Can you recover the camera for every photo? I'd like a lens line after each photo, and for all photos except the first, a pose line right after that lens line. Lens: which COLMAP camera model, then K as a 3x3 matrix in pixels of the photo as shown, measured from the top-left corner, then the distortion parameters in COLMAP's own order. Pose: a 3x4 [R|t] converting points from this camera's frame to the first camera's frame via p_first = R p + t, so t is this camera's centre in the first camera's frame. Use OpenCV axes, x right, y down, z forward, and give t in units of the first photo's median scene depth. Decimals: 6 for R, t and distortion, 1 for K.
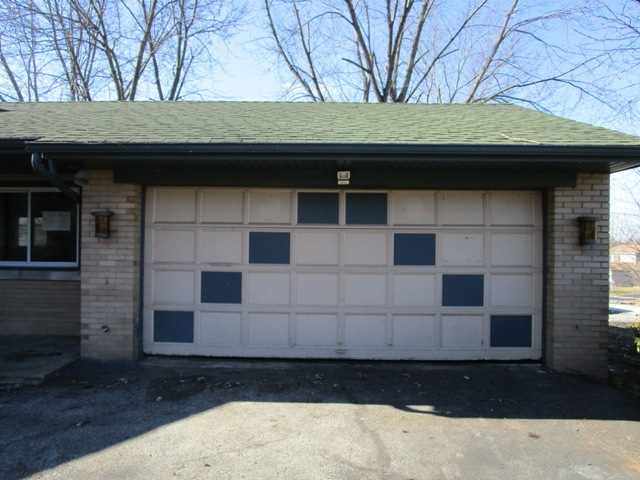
lens RADIAL K [[447.8, 0, 319.7], [0, 447.8, 241.0], [0, 0, 1]] dist [-0.028679, -0.000281]
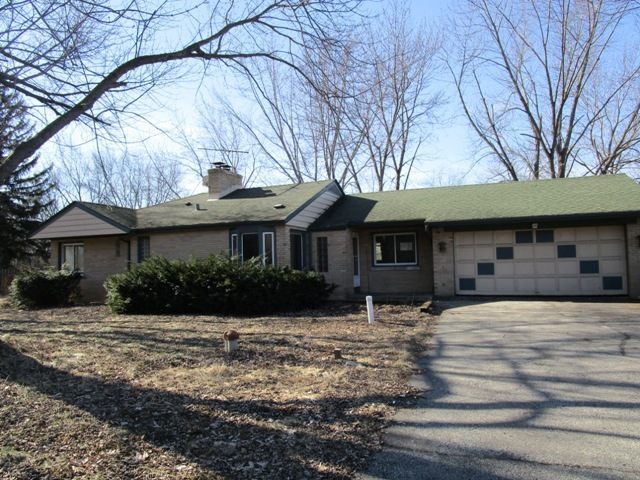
lens RADIAL K [[447.8, 0, 317.0], [0, 447.8, 239.8], [0, 0, 1]] dist [-0.028679, -0.000281]
pose [[0.933557, -0.049996, -0.354924, -0.206540], [0.035829, 0.998281, -0.046379, 0.019032], [0.356632, 0.030580, 0.933744, -1.809979]]
